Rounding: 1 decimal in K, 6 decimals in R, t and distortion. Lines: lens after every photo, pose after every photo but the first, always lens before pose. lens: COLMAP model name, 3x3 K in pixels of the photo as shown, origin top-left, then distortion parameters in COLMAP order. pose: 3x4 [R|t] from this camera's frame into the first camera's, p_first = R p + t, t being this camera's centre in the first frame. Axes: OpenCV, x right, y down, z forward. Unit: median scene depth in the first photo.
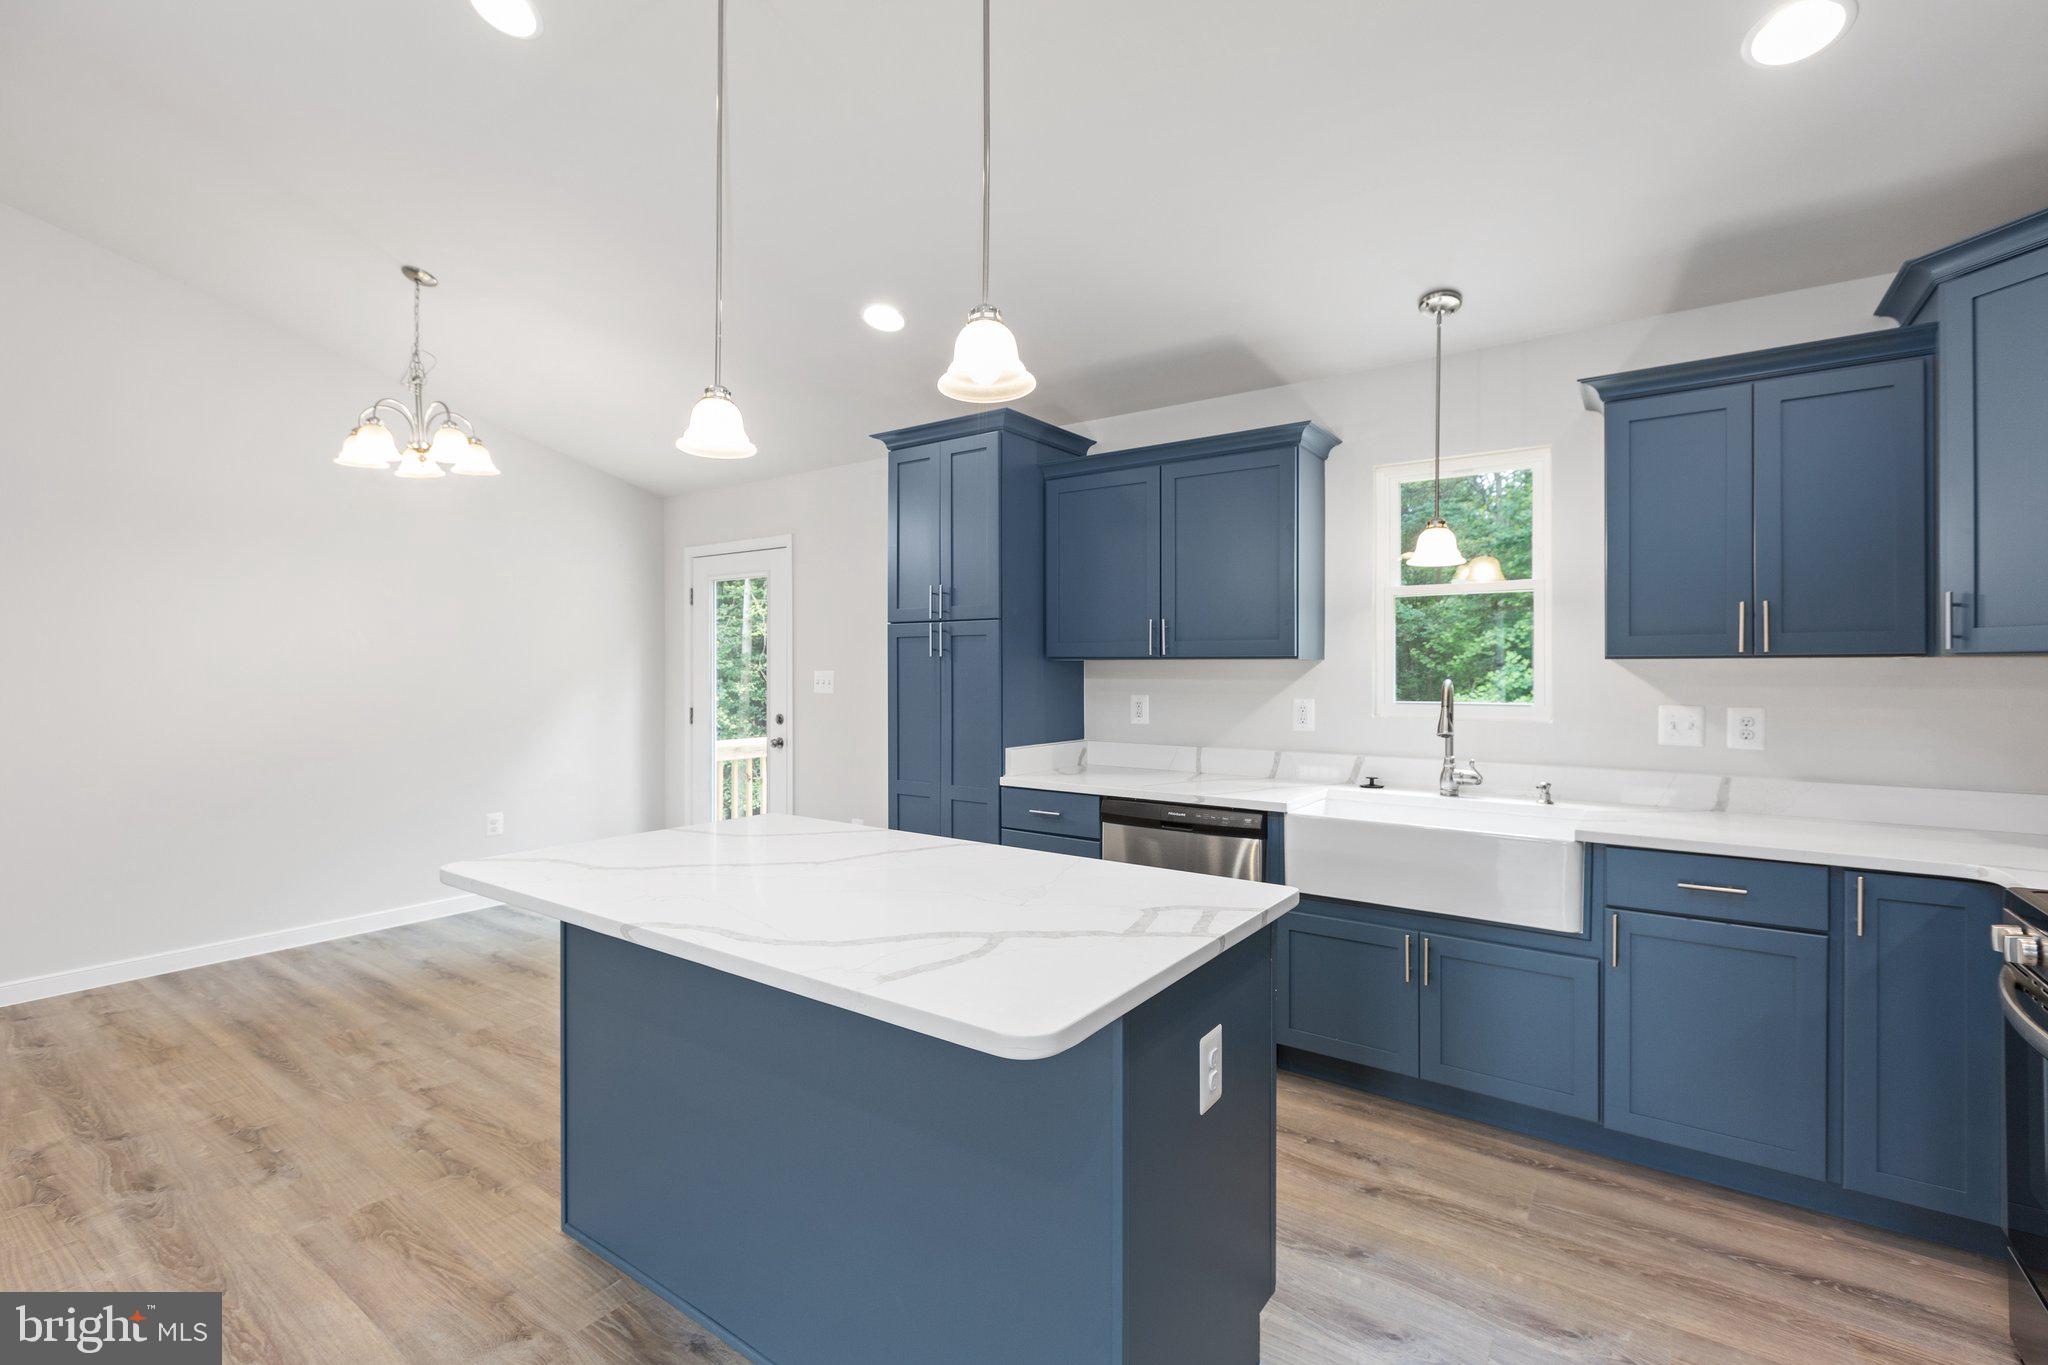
lens RADIAL K [[914.1, 0, 1030.8], [0, 914.1, 668.8], [0, 0, 1]] dist [0.003160, -0.002632]
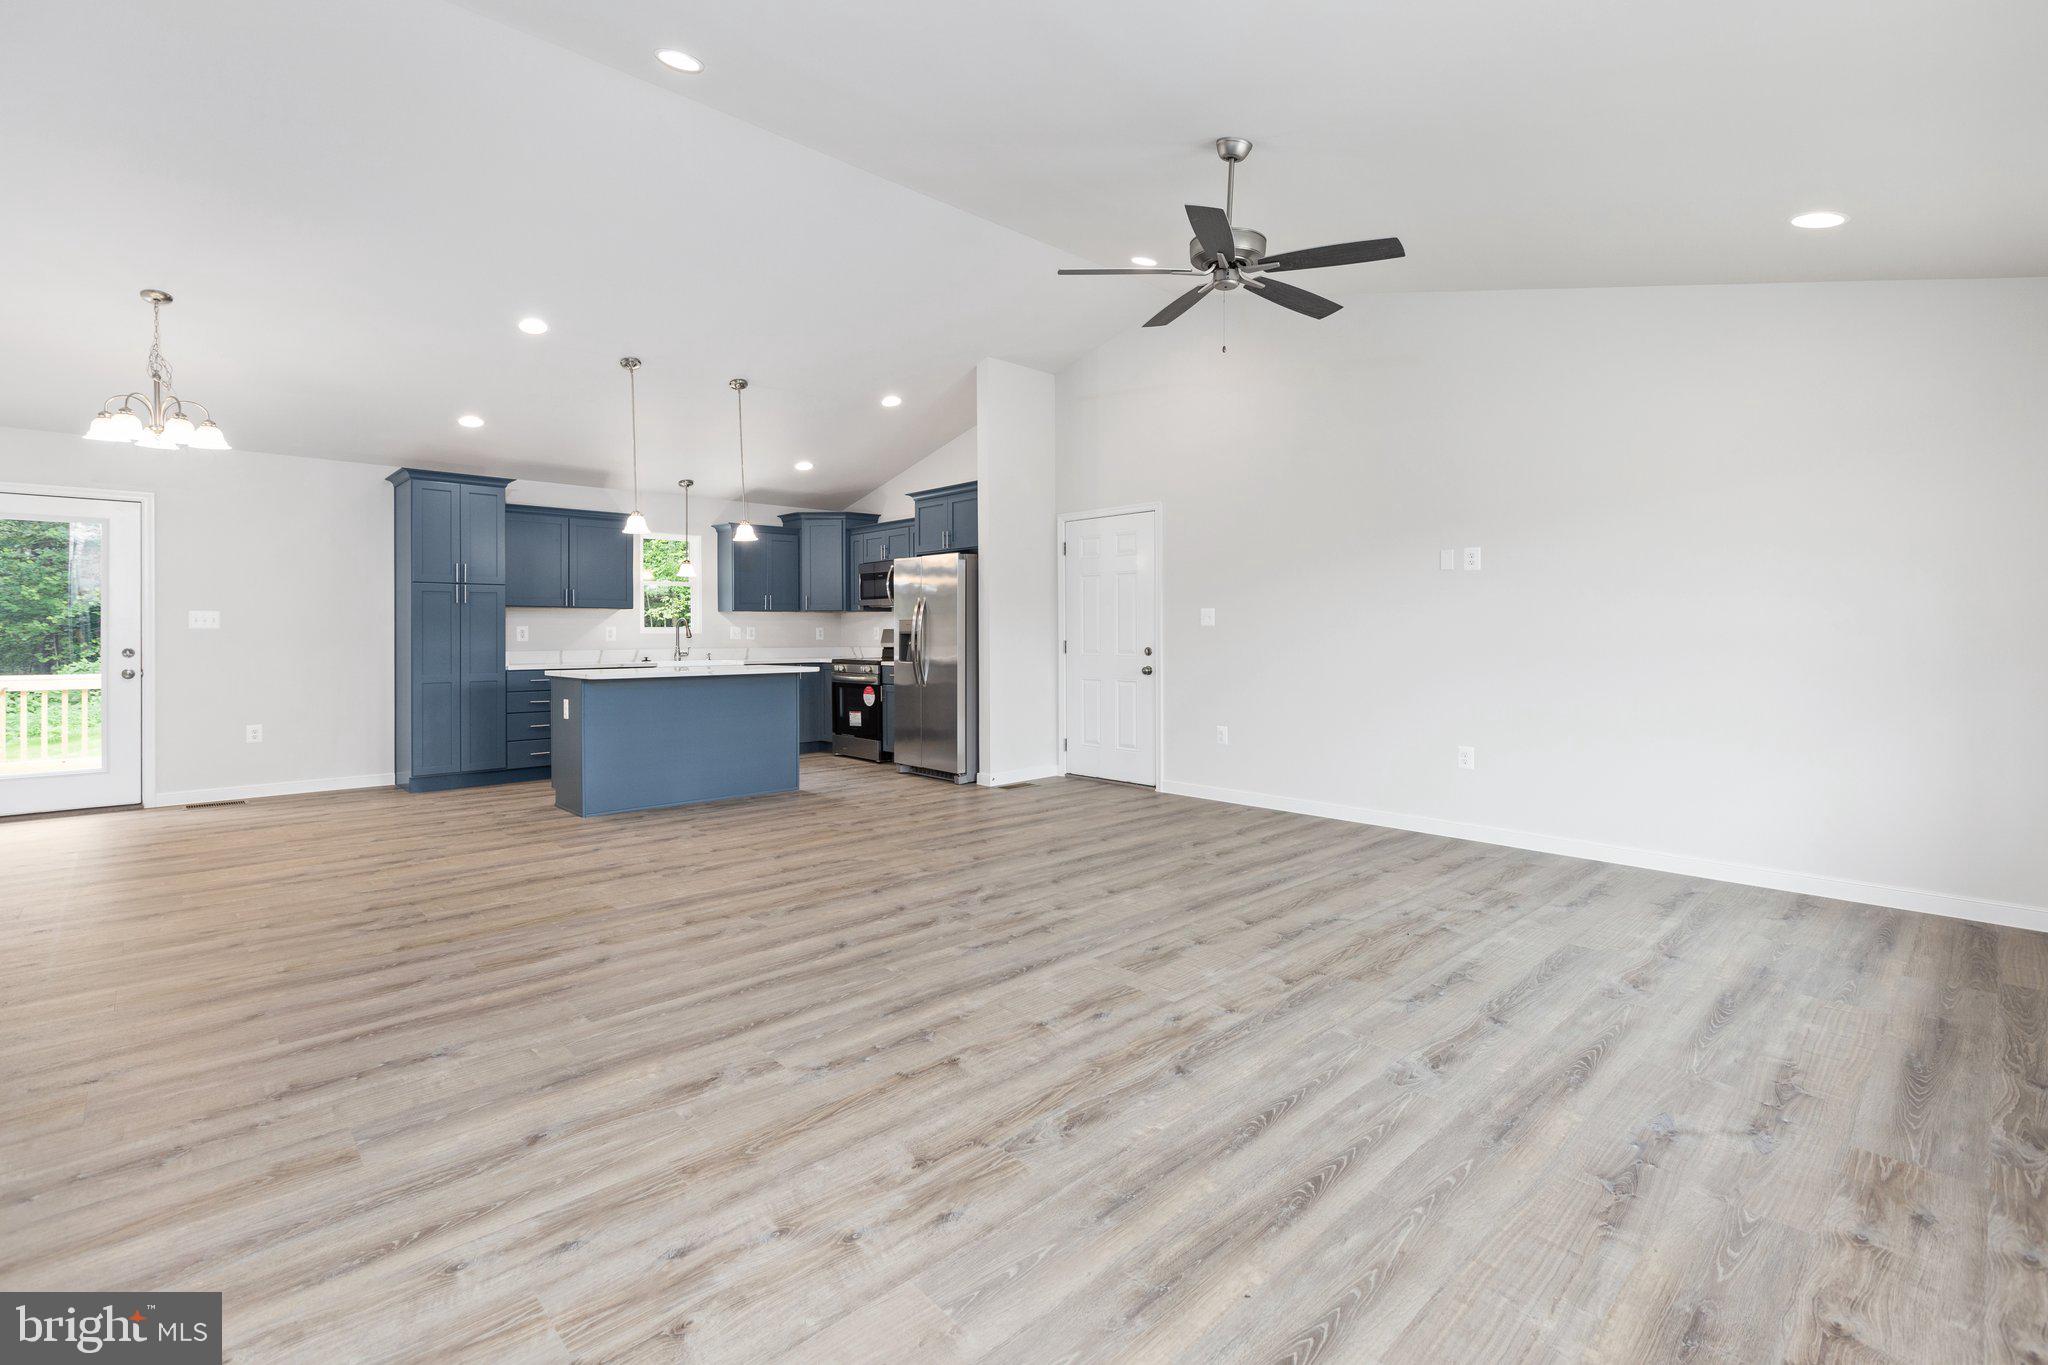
lens RADIAL K [[914.1, 0, 1007.2], [0, 914.1, 632.5], [0, 0, 1]] dist [0.003160, -0.002632]
pose [[0.204051, 0.000860, 0.978960, -1.886840], [0.004461, 0.999988, -0.001808, 0.060749], [-0.978950, 0.004736, 0.204045, -0.475744]]
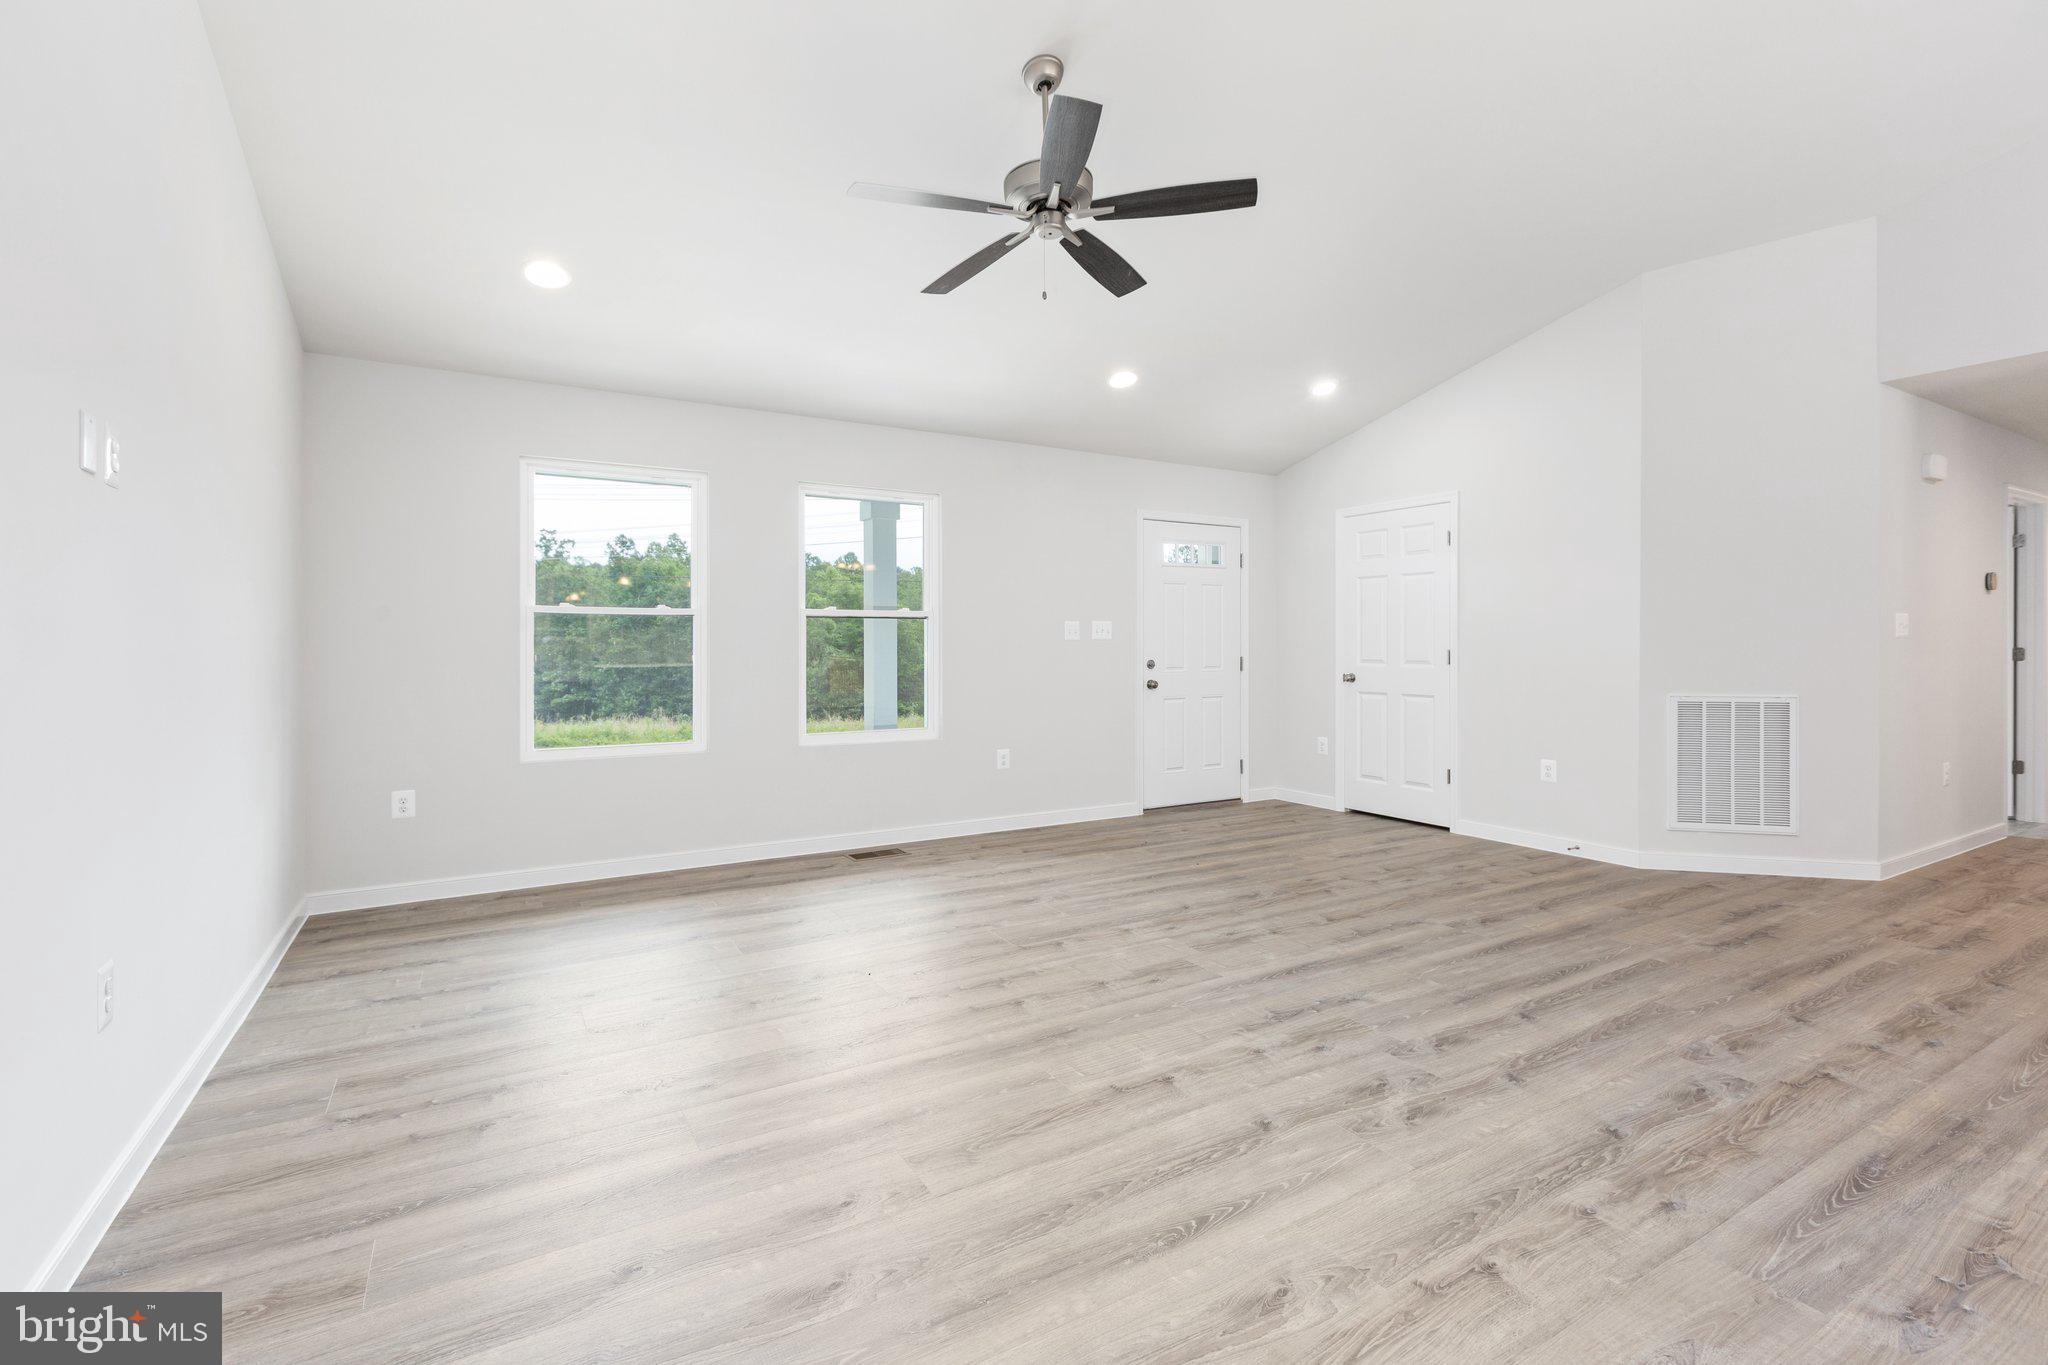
lens RADIAL K [[914.1, 0, 997.7], [0, 914.1, 656.4], [0, 0, 1]] dist [0.003160, -0.002632]
pose [[-0.417037, 0.012839, -0.908799, 0.066475], [0.001255, 0.999907, 0.013550, 0.054861], [0.908889, 0.004510, -0.417014, -0.179686]]
